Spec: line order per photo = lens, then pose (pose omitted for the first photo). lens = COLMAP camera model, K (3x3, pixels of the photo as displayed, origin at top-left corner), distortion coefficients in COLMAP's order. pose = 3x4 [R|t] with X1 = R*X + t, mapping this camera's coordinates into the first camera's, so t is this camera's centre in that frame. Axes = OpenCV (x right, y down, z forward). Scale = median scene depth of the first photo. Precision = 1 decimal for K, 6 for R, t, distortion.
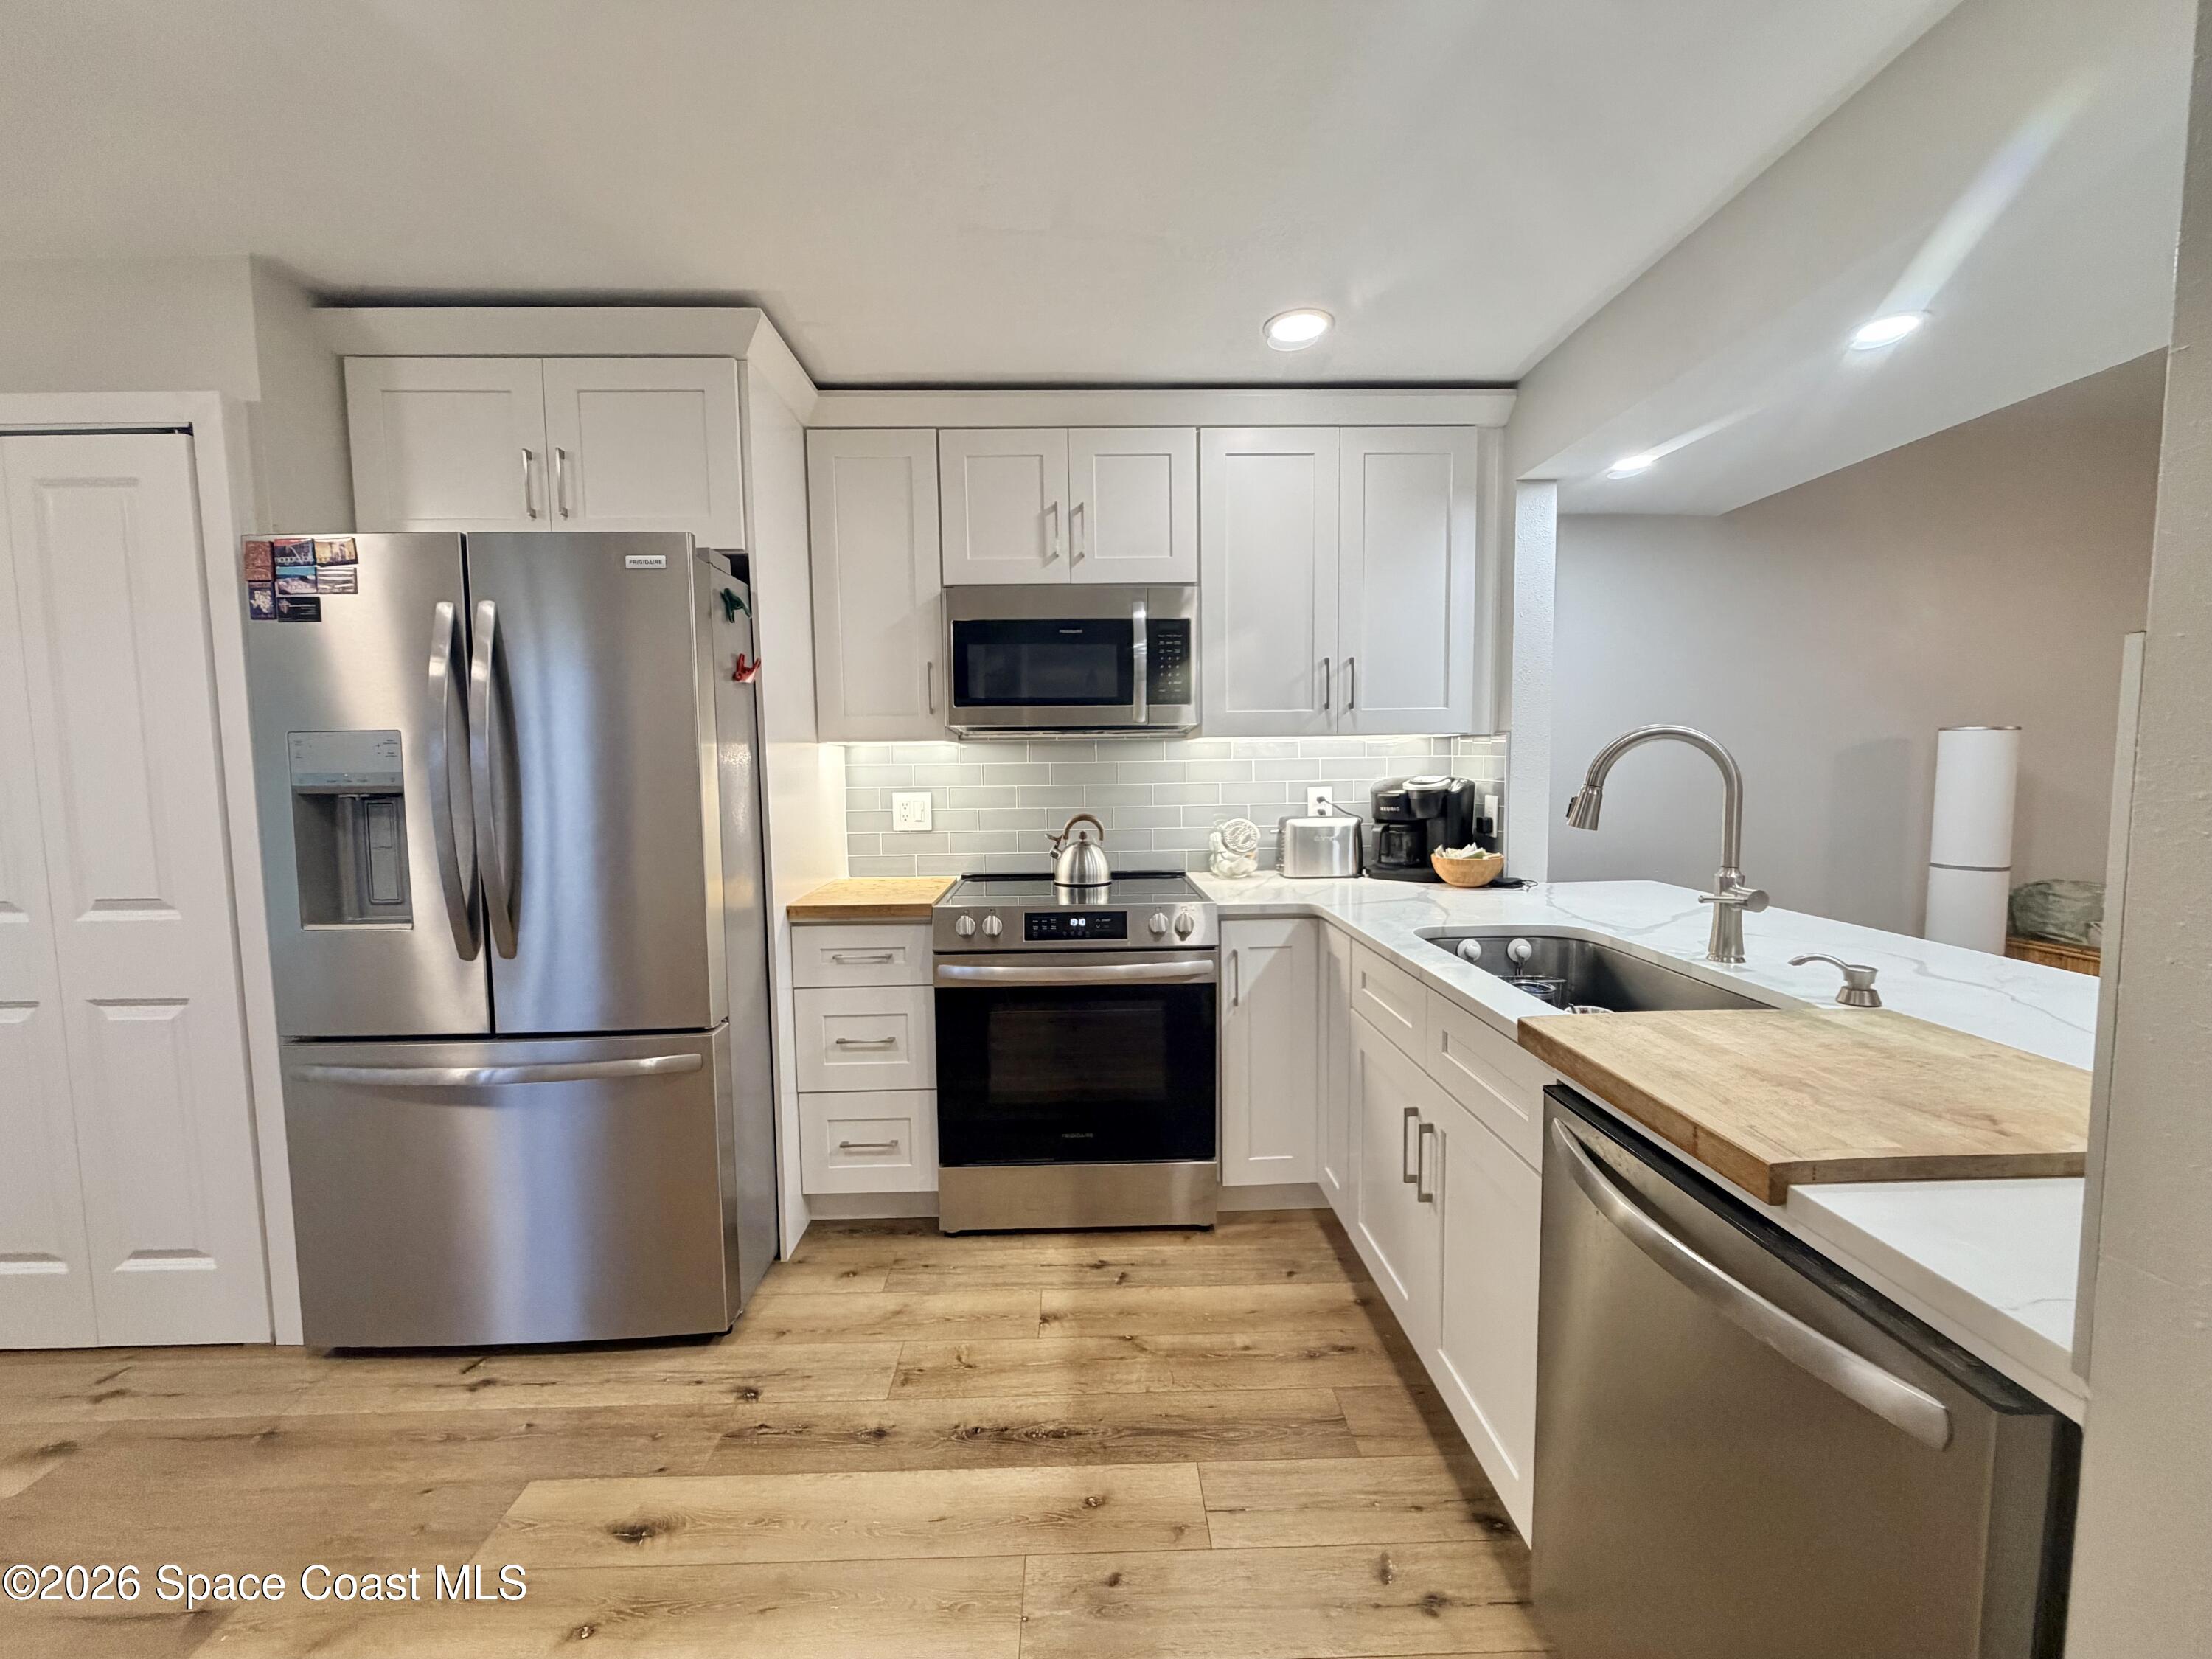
lens RADIAL K [[885.9, 0, 1093.3], [0, 885.9, 831.4], [0, 0, 1]] dist [-0.000747, -0.000263]
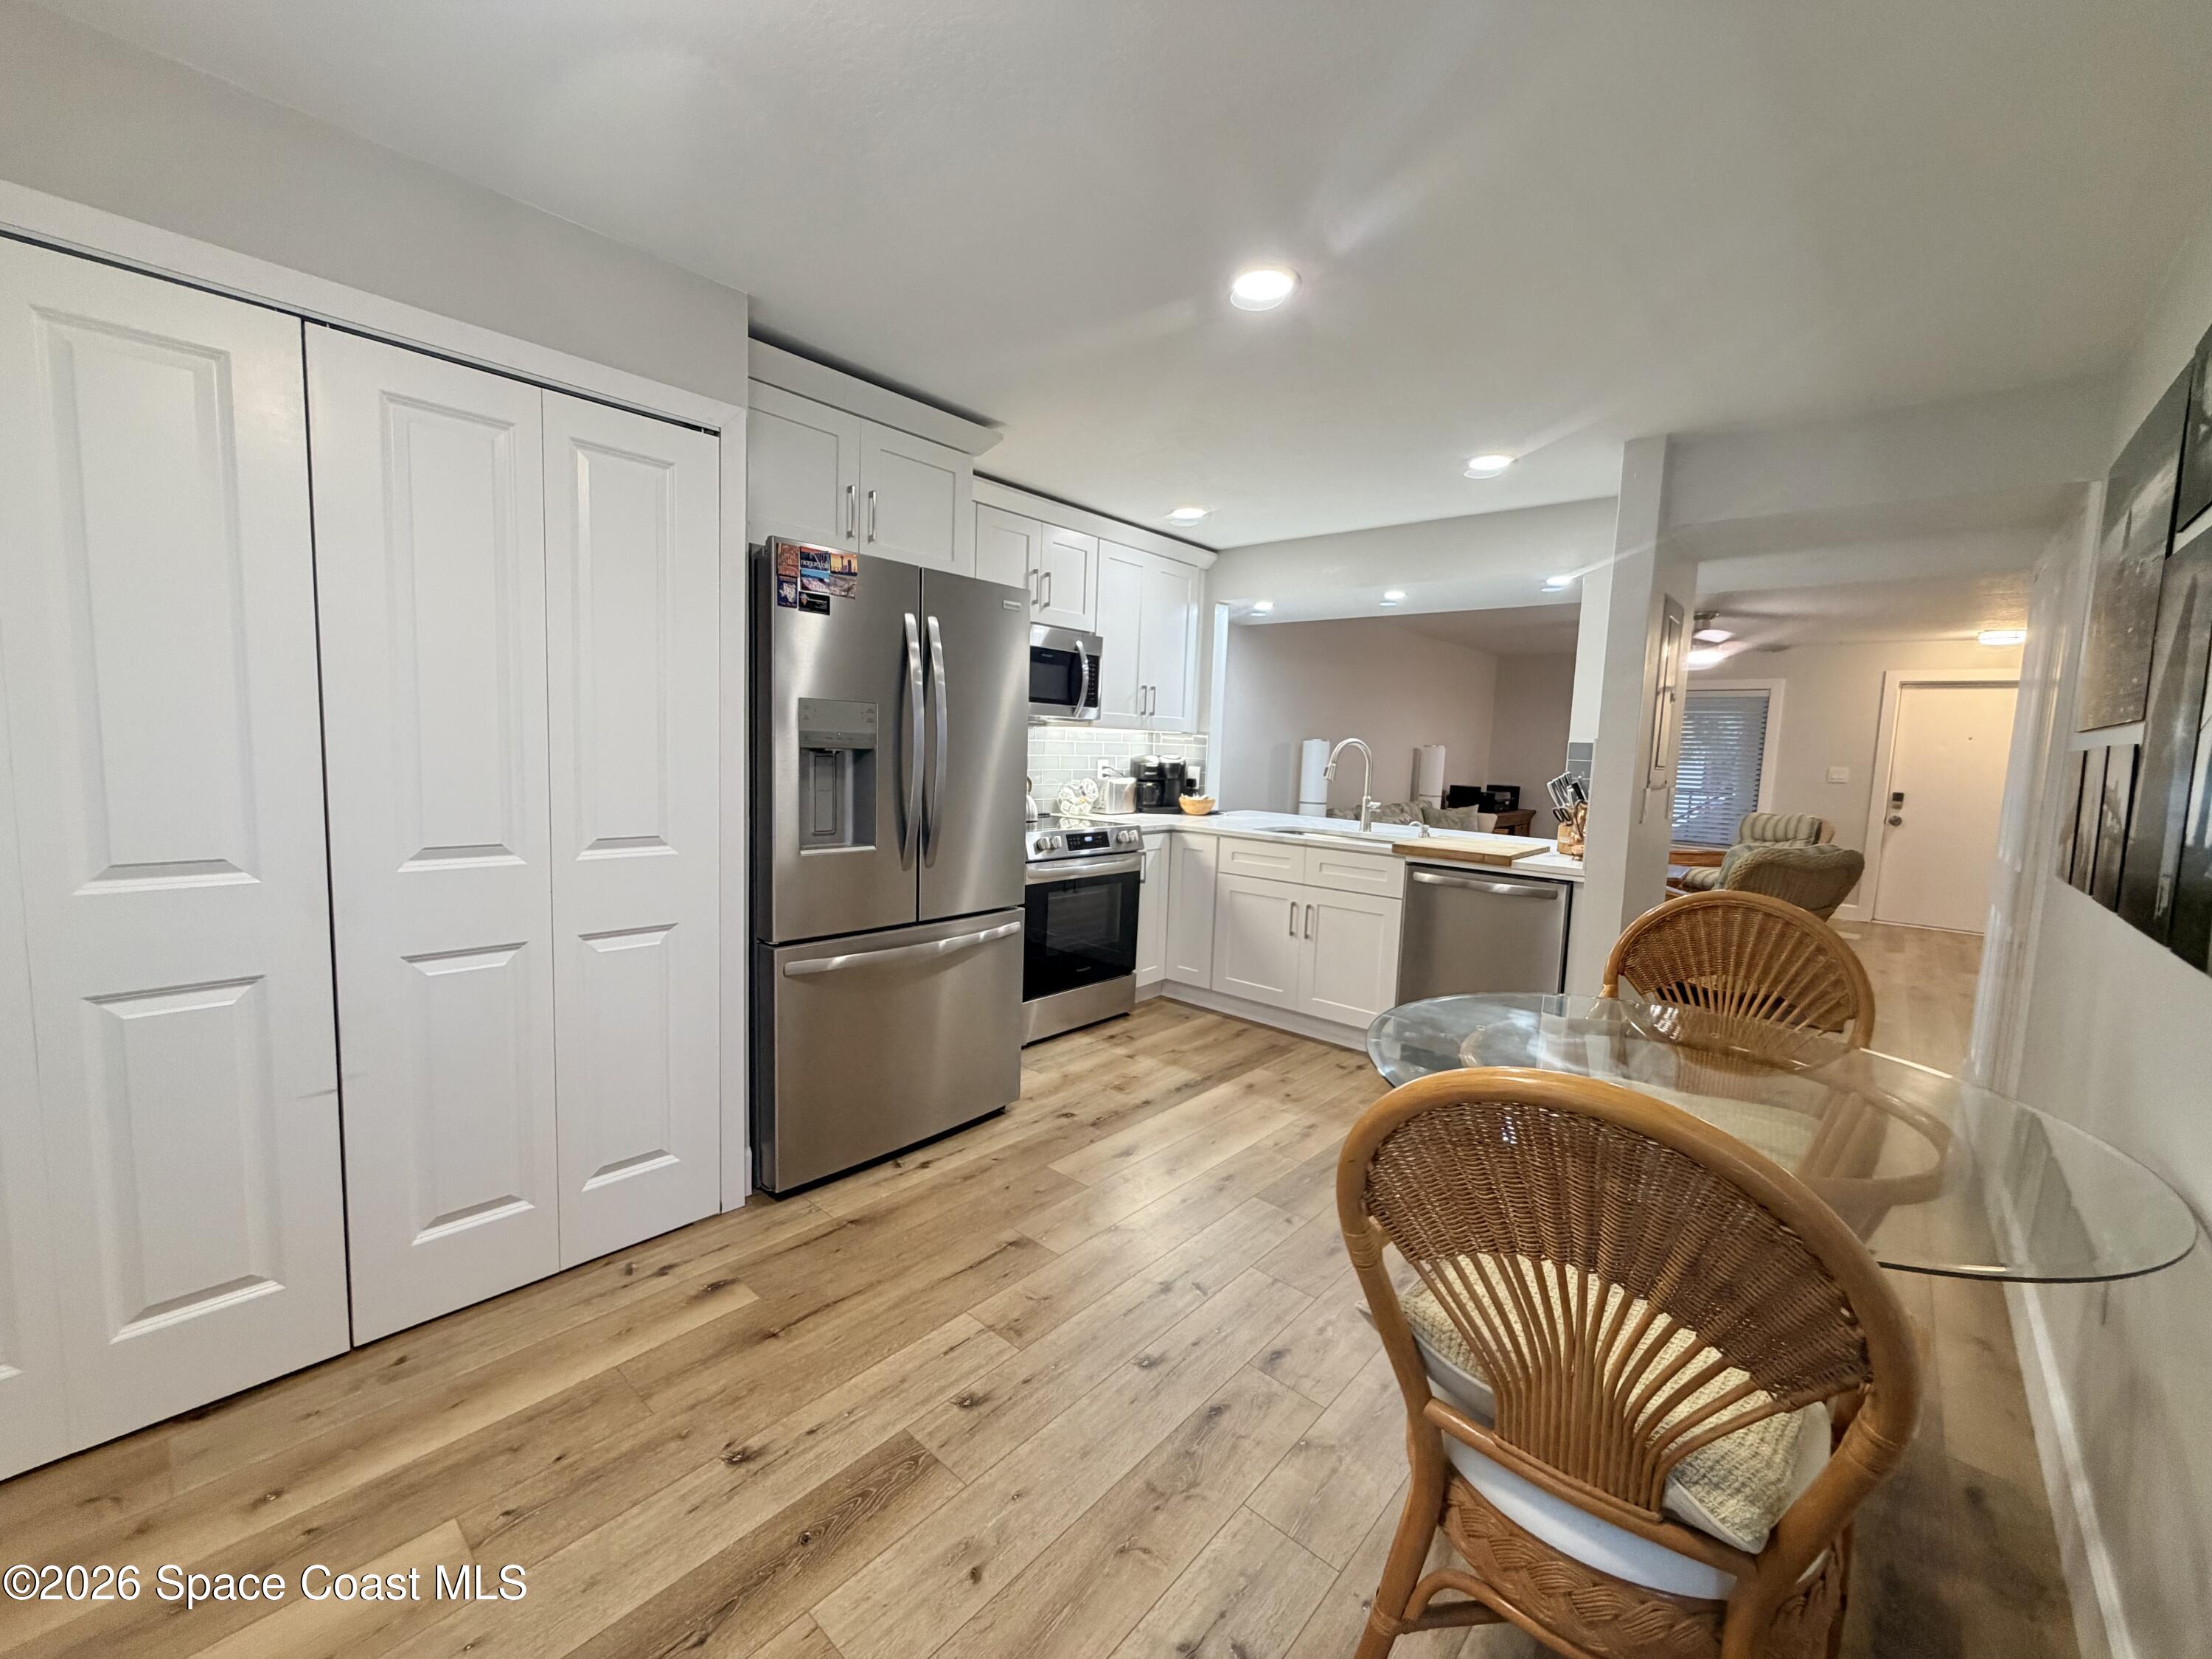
lens RADIAL K [[885.9, 0, 1096.2], [0, 885.9, 833.7], [0, 0, 1]] dist [-0.000747, -0.000263]
pose [[0.685887, -0.037283, 0.726753, -1.206682], [0.015097, 0.999201, 0.037012, 0.032328], [-0.727552, -0.014414, 0.685901, -0.141552]]
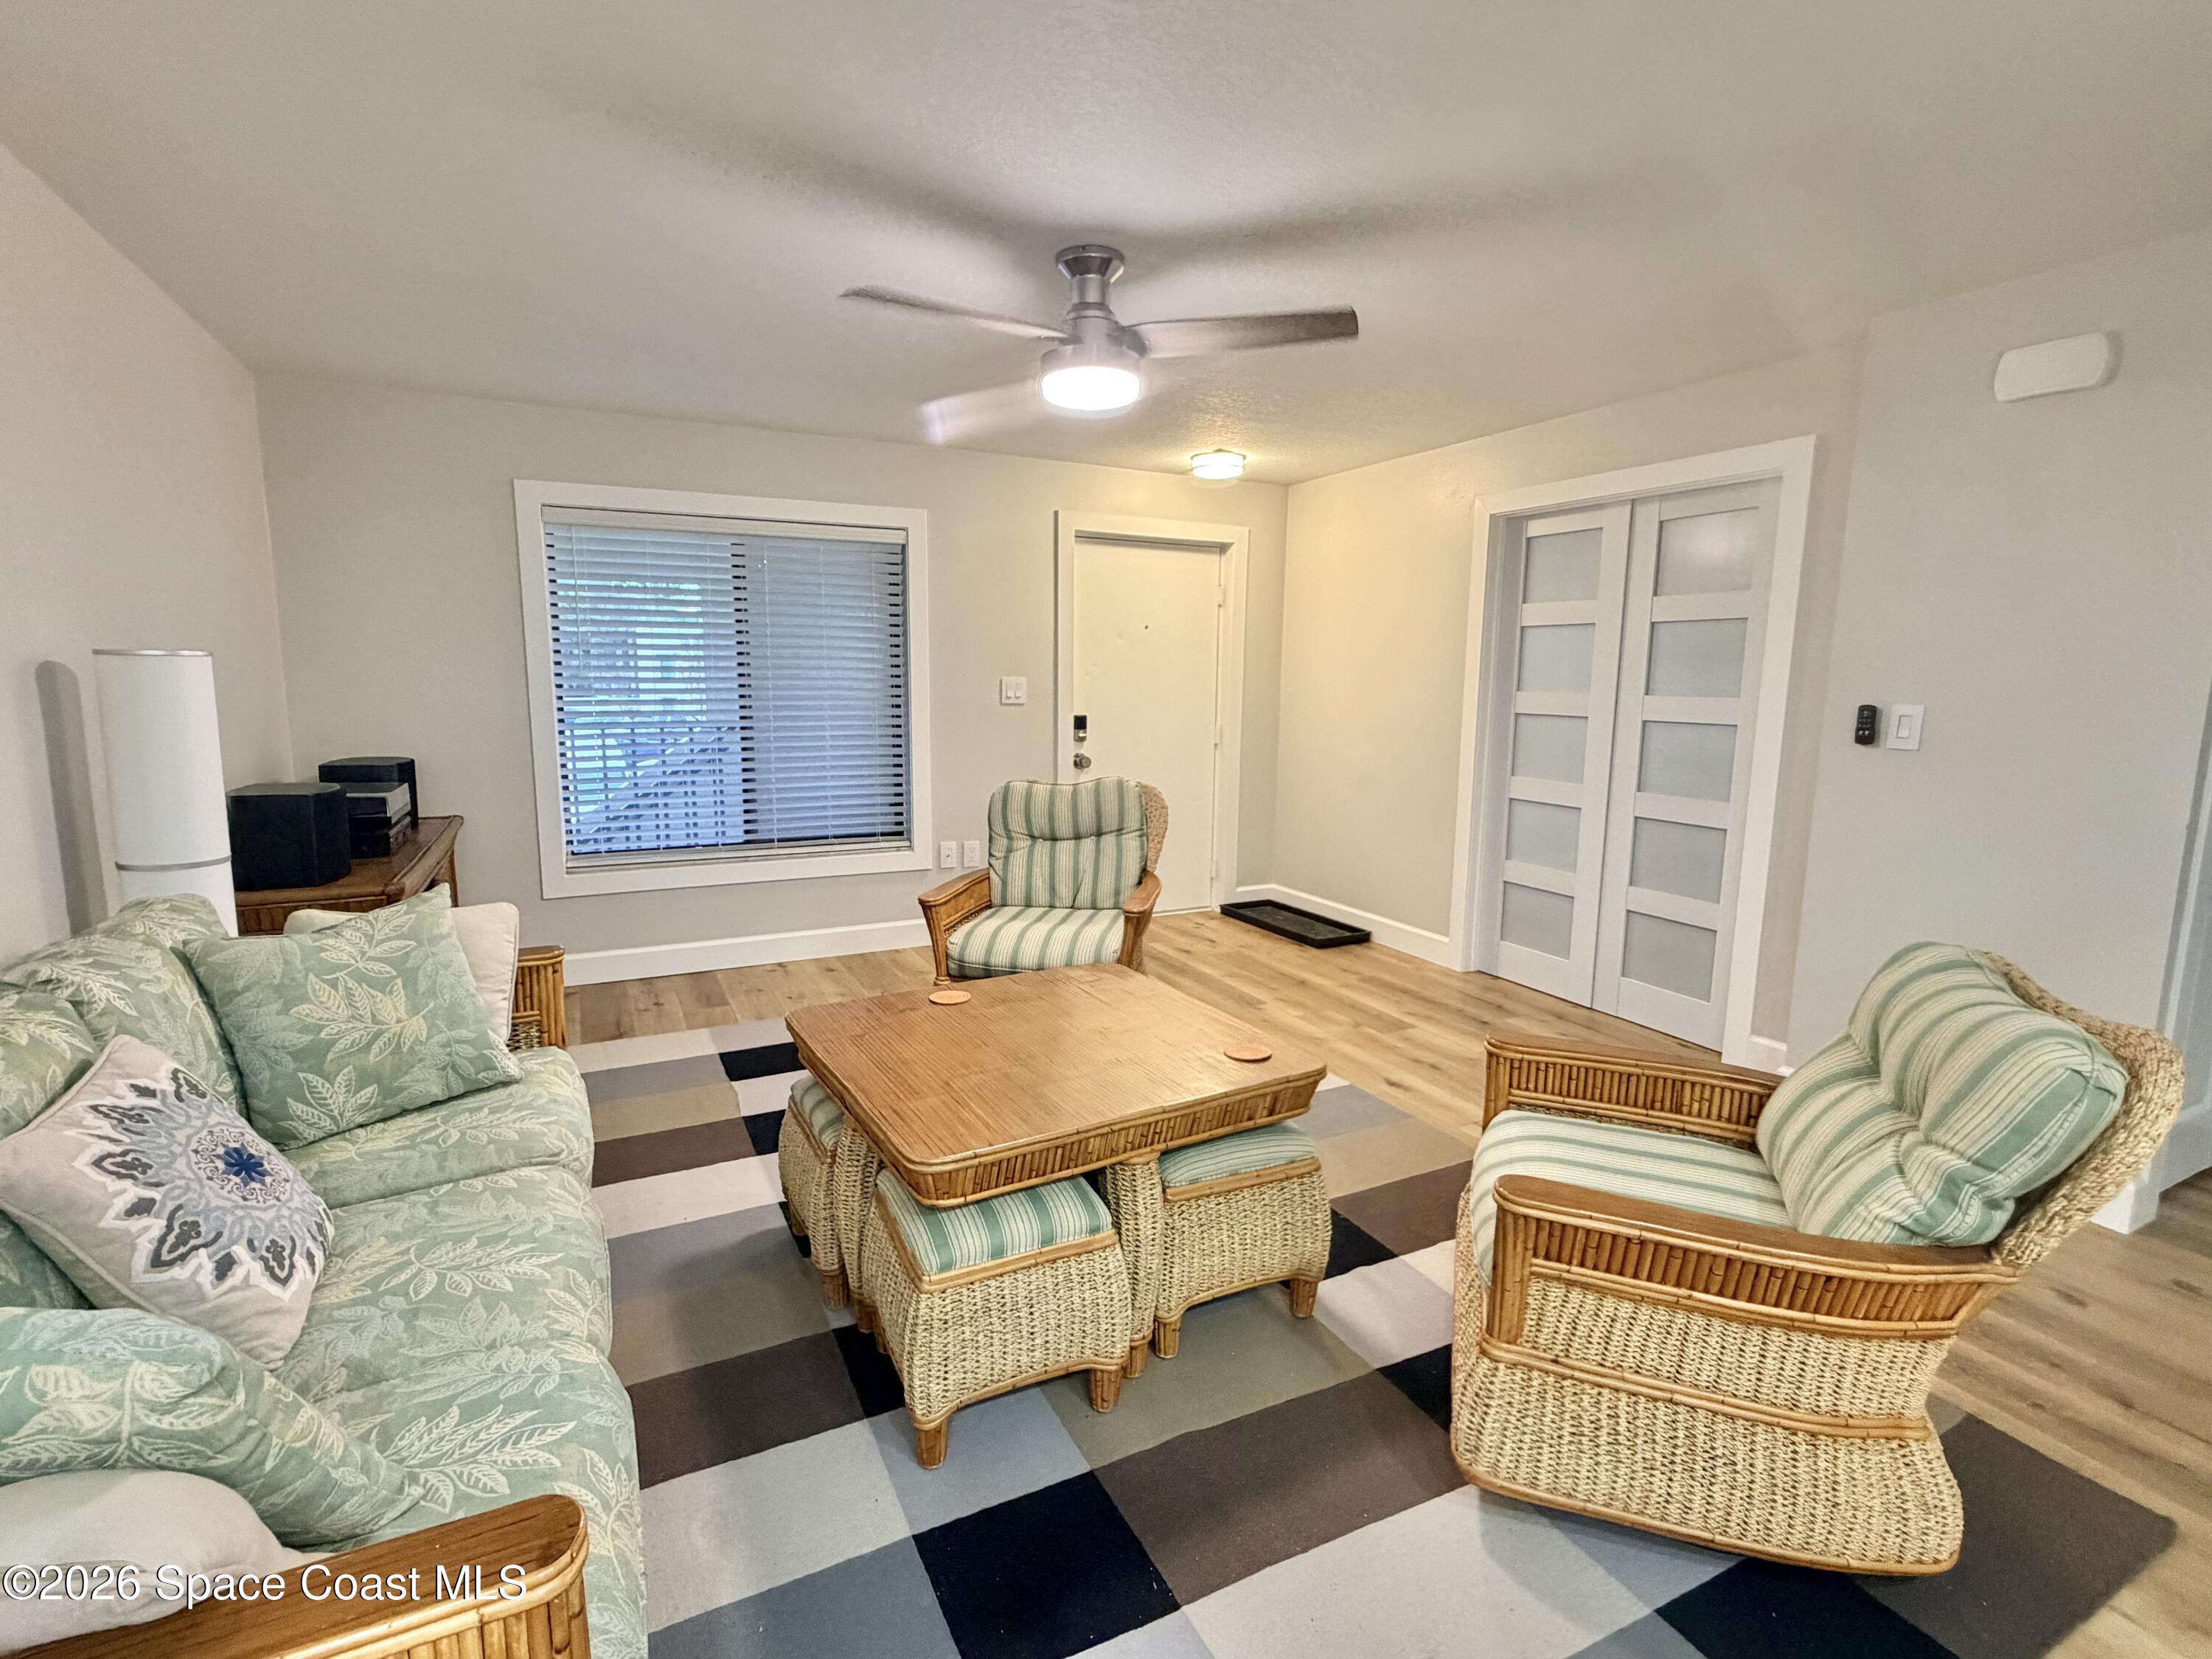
lens RADIAL K [[1041.6, 0, 1106.8], [0, 1041.6, 826.5], [0, 0, 1]] dist [-0.000480, -0.000217]
pose [[-0.436033, -0.126860, 0.890944, 0.924234], [0.066619, 0.982748, 0.172536, -0.104633], [-0.897462, 0.134585, -0.420059, 0.881139]]
